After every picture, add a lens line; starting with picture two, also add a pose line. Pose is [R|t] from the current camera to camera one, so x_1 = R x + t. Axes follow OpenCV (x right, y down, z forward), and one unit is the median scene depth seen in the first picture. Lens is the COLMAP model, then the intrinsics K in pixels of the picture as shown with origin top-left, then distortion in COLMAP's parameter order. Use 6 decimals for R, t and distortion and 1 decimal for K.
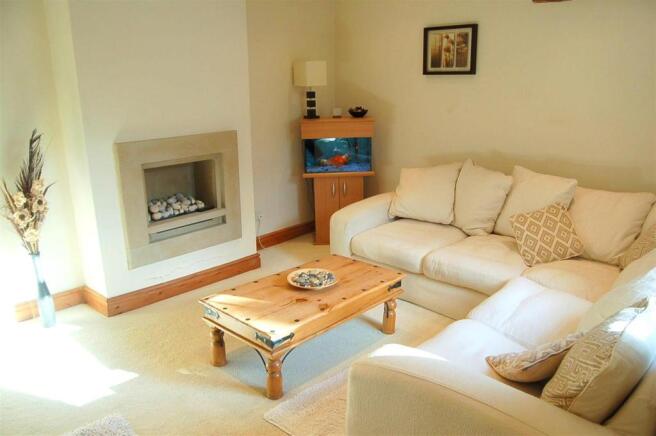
lens RADIAL K [[512.1, 0, 328.3], [0, 512.1, 233.9], [0, 0, 1]] dist [-0.068863, 0.005975]
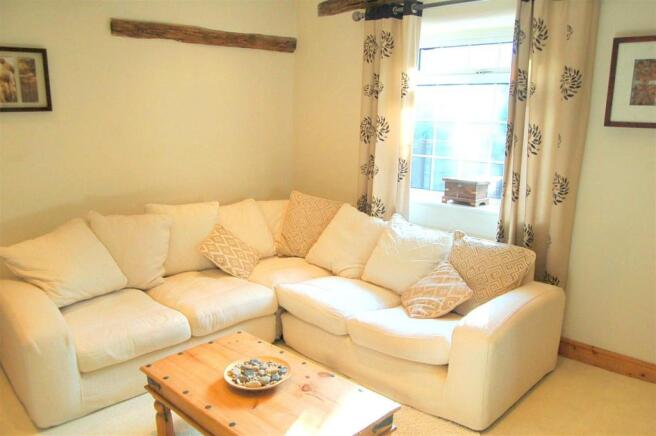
lens RADIAL K [[512.1, 0, 328.3], [0, 512.1, 233.9], [0, 0, 1]] dist [-0.068863, 0.005975]
pose [[0.037266, -0.224870, 0.973676, -0.515315], [0.298927, 0.932246, 0.203861, -0.163204], [-0.953548, 0.283461, 0.101961, 0.554640]]
